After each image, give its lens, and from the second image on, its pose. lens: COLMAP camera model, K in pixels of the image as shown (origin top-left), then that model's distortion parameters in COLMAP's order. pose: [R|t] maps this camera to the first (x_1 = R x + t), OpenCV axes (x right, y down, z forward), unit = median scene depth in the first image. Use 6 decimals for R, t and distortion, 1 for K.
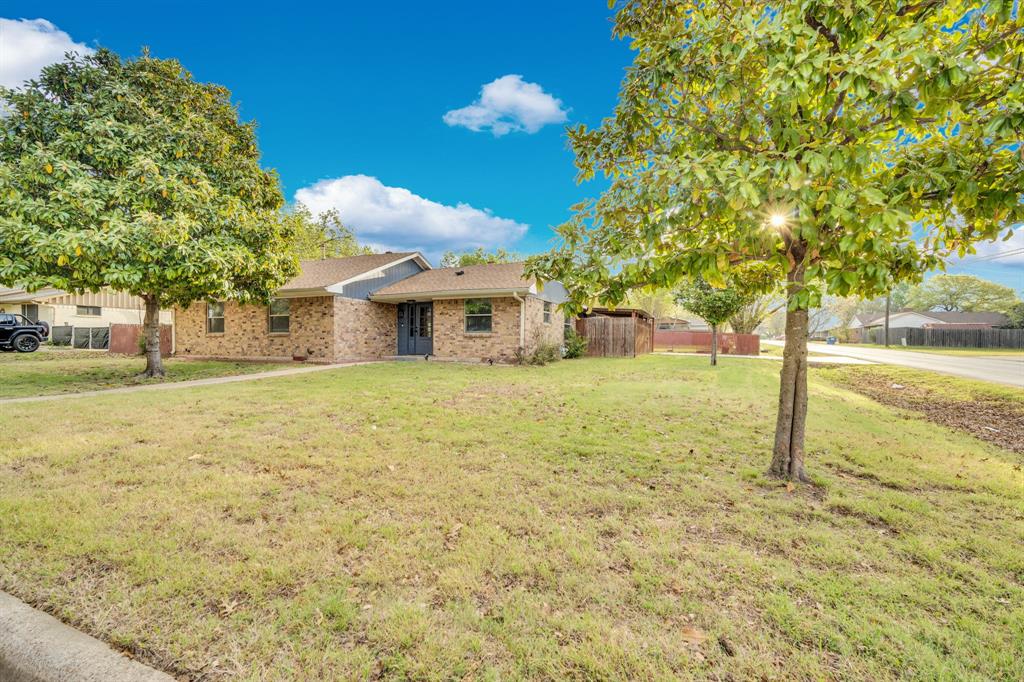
lens RADIAL K [[448.5, 0, 505.1], [0, 448.5, 342.1], [0, 0, 1]] dist [-0.004137, 0.000102]
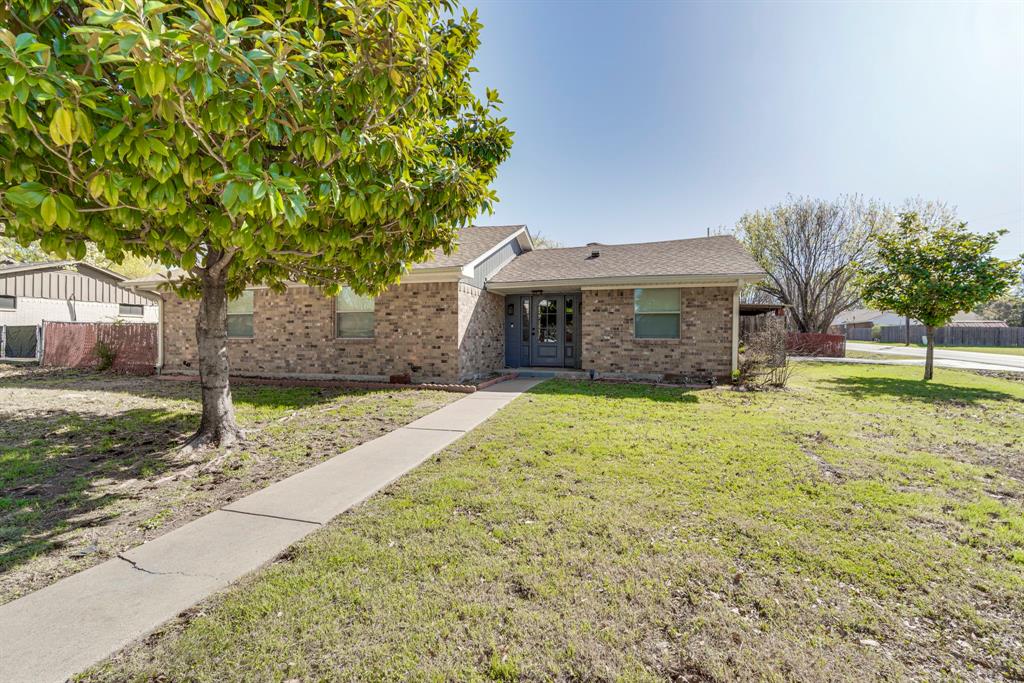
lens RADIAL K [[448.5, 0, 517.2], [0, 448.5, 335.4], [0, 0, 1]] dist [-0.004137, 0.000102]
pose [[0.990789, -0.000689, 0.135414, -0.356772], [0.001171, 0.999993, -0.003476, -0.021845], [-0.135411, 0.003602, 0.990783, 0.320689]]
